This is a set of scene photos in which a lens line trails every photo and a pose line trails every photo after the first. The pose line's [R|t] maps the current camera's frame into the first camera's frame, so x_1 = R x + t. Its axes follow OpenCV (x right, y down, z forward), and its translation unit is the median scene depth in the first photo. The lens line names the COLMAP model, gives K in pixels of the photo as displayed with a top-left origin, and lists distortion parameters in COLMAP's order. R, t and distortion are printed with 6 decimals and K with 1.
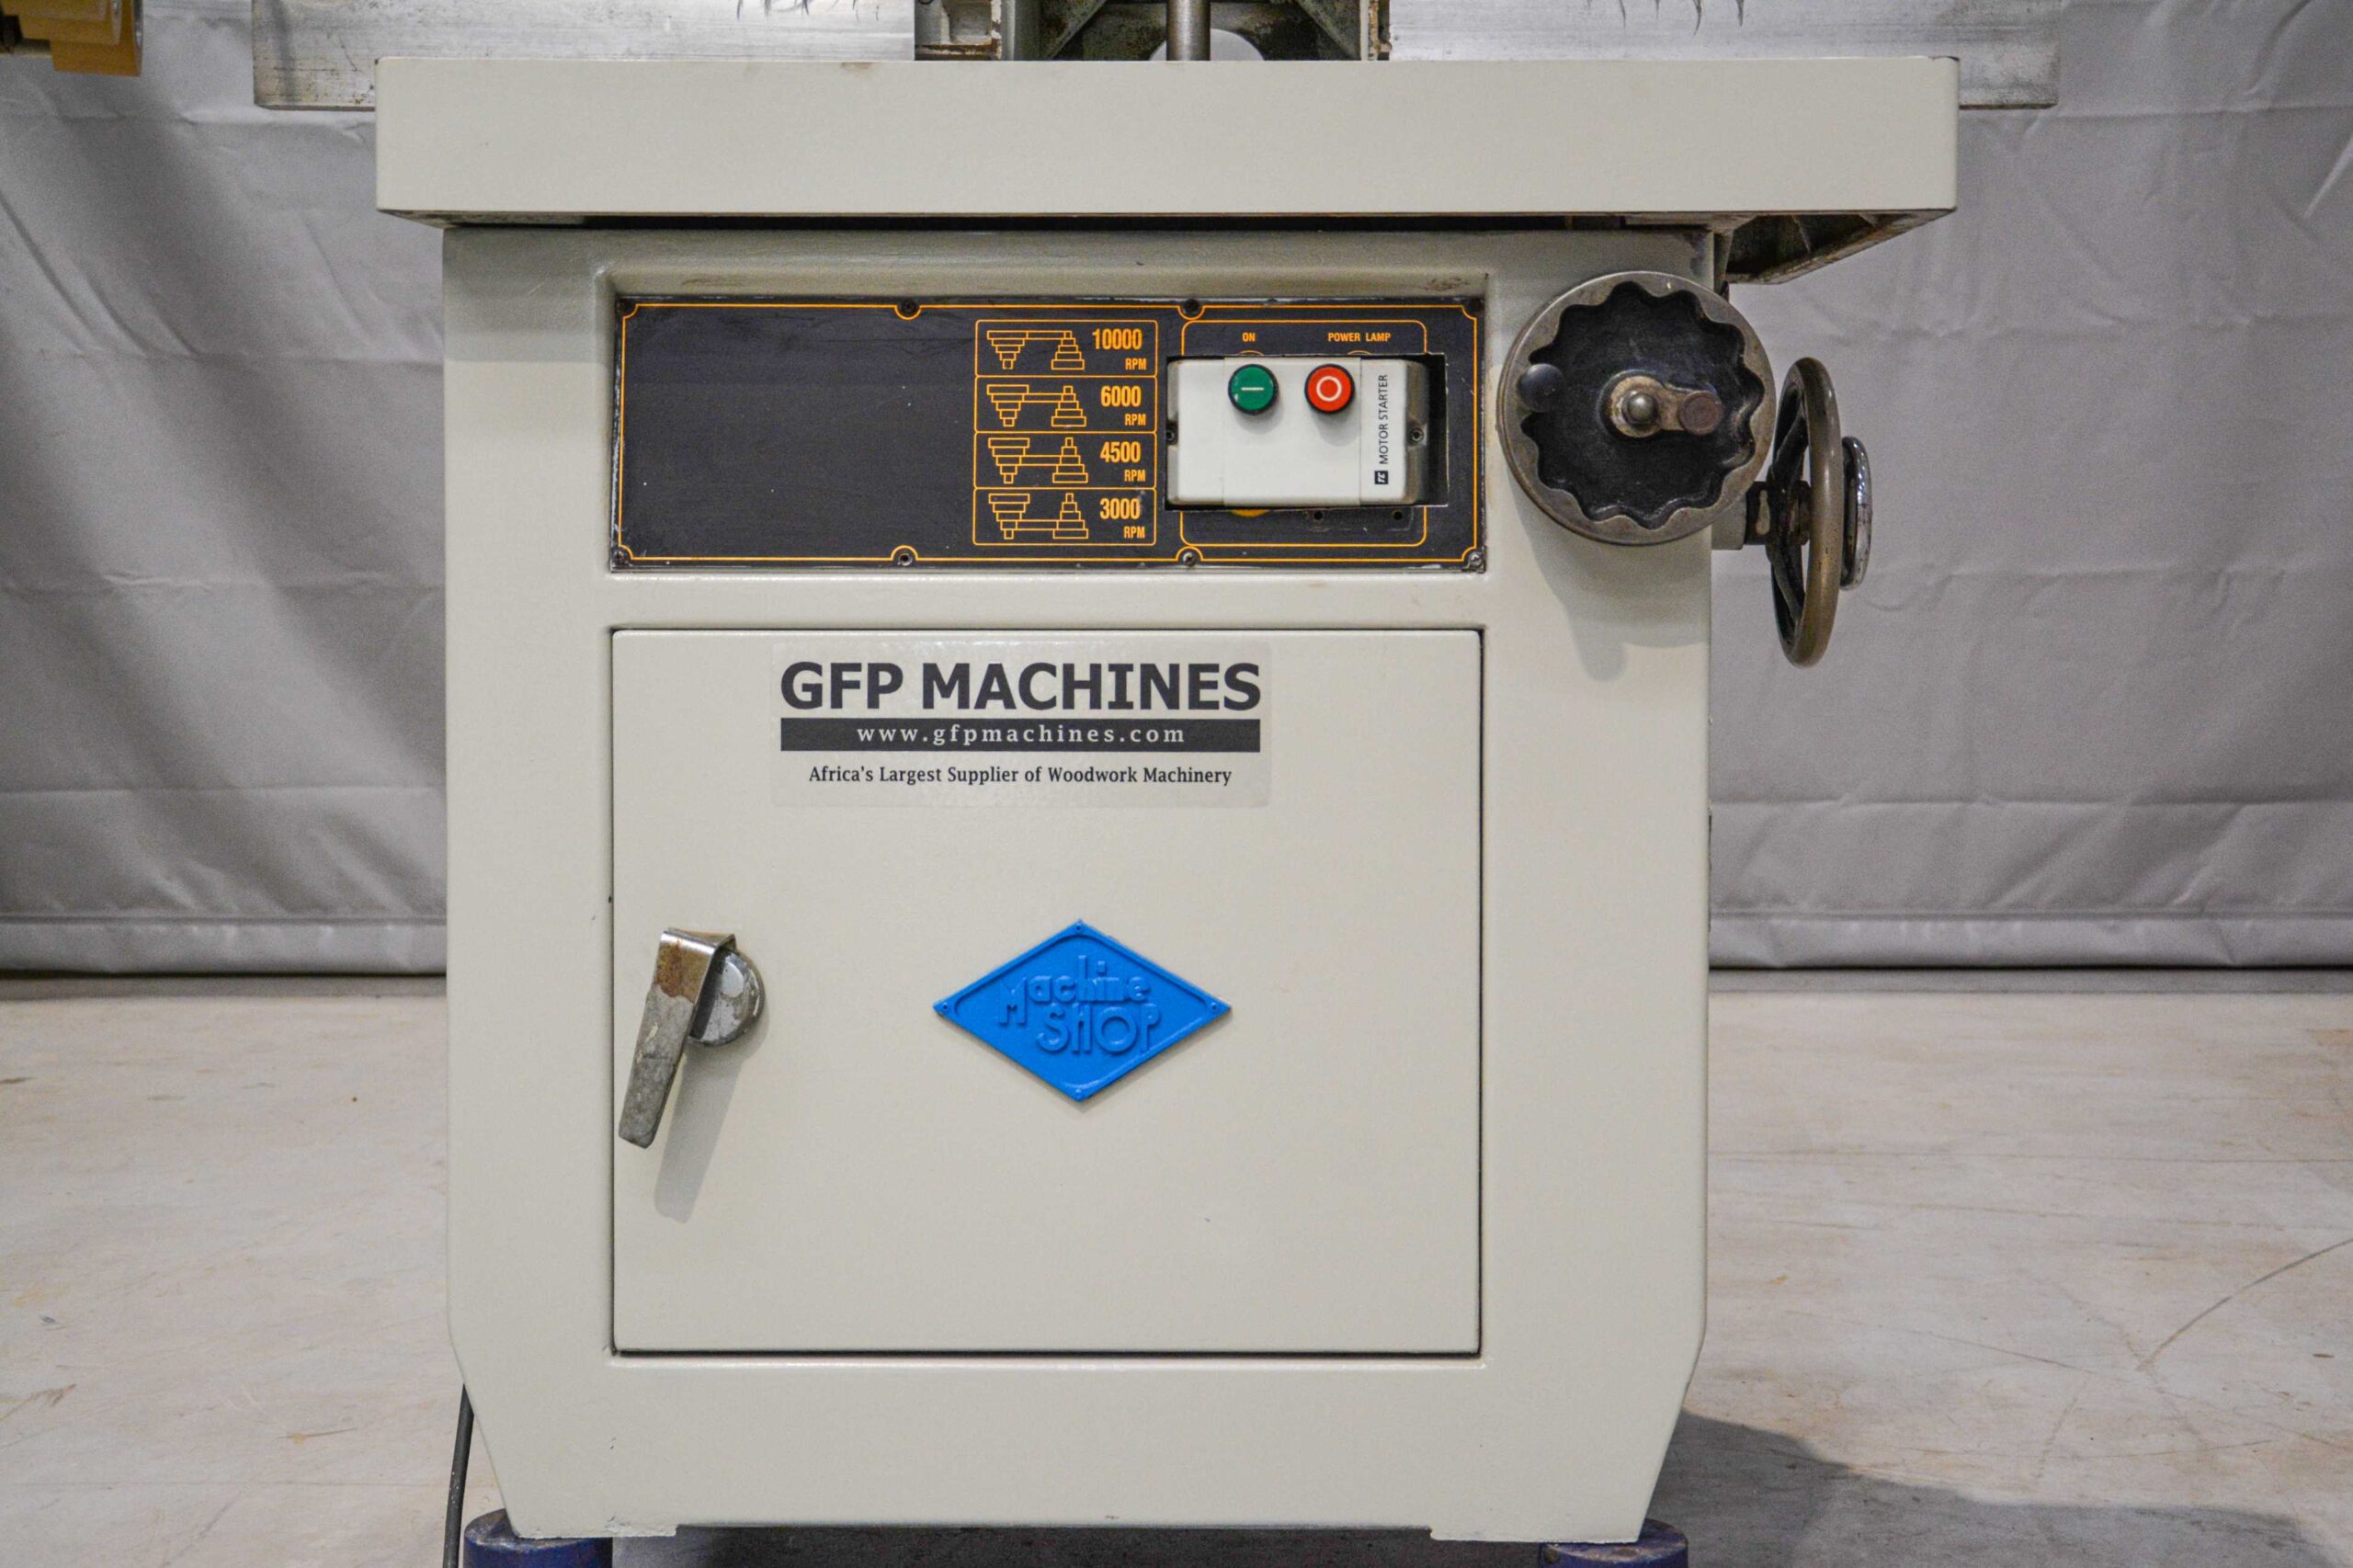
lens RADIAL K [[3144.7, 0, 1252.7], [0, 3144.7, 538.8], [0, 0, 1]] dist [0.054718, 0.110581]
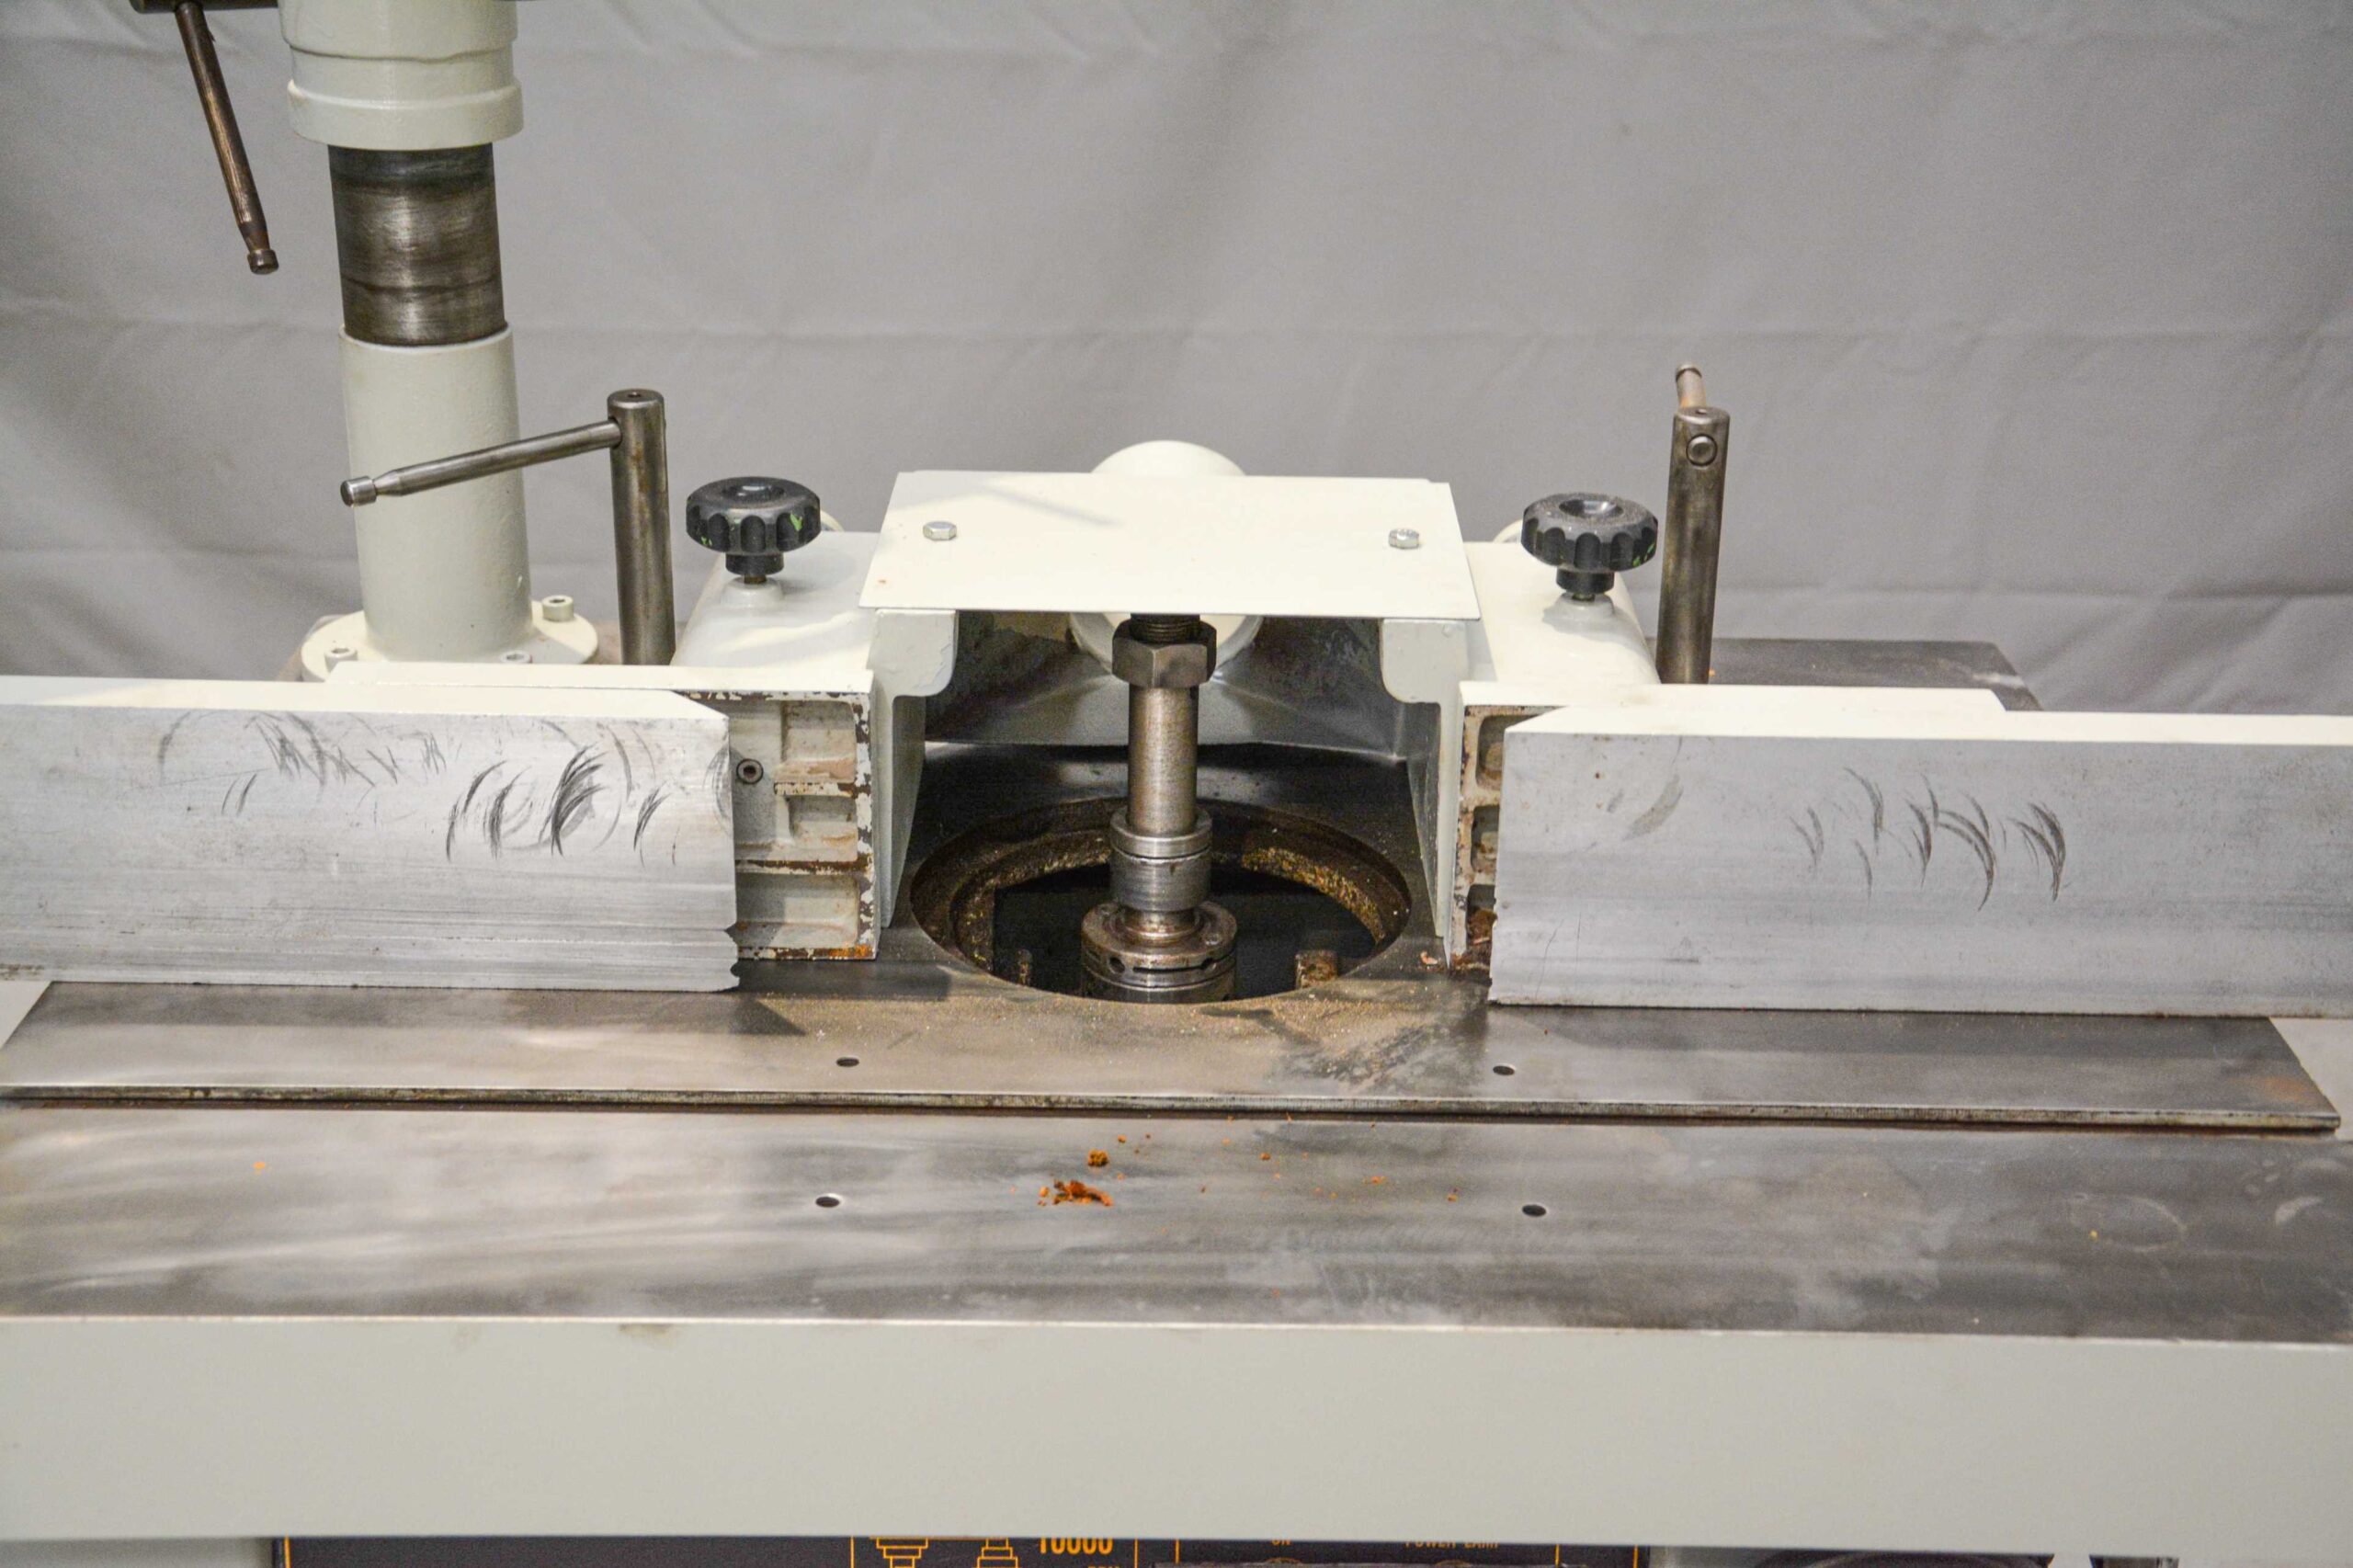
lens RADIAL K [[3315.0, 0, 1176.5], [0, 3315.0, 784.0], [0, 0, 1]] dist [0.050544, 0.084394]
pose [[0.999565, 0.005956, 0.028891, -0.042567], [-0.014700, 0.949713, 0.312776, -0.420199], [-0.025575, -0.313064, 0.949388, 0.414409]]
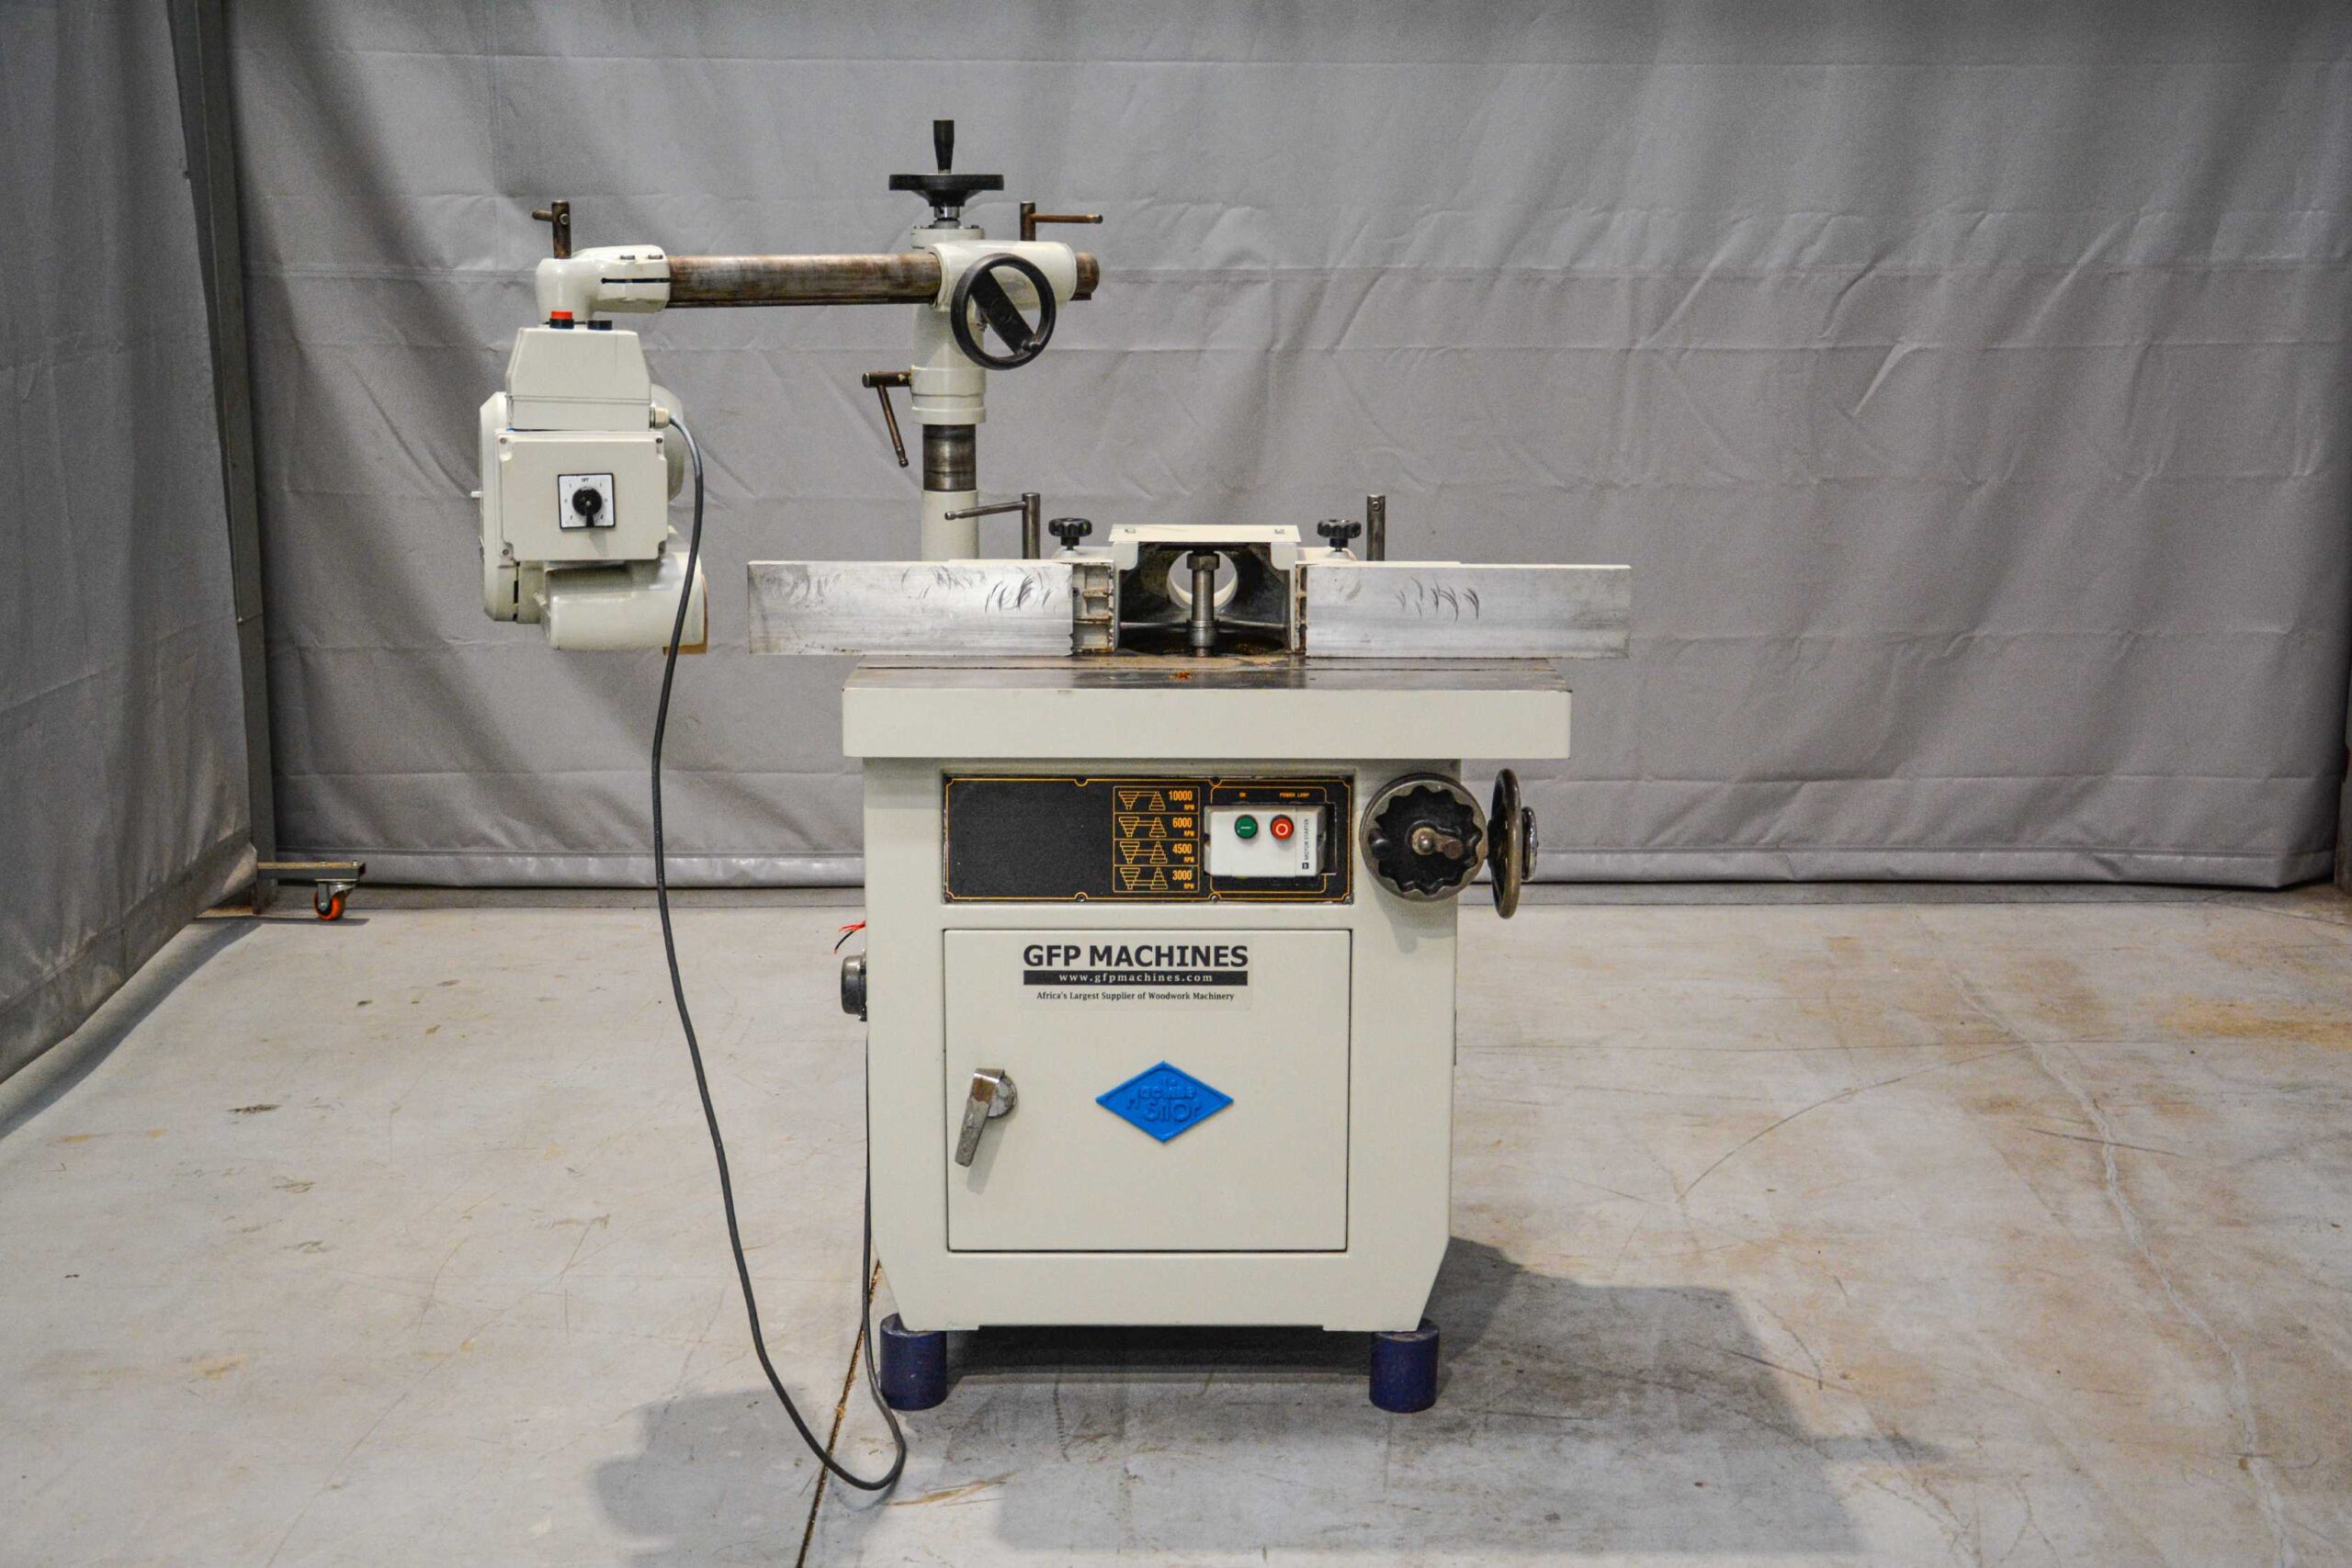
lens RADIAL K [[2511.7, 0, 1181.6], [0, 2511.7, 713.3], [0, 0, 1]] dist [-0.021523, -0.027731]
pose [[0.999758, -0.002909, 0.021810, -0.079328], [-0.000123, 0.990469, 0.137736, -0.352281], [-0.022003, -0.137705, 0.990229, -0.671042]]
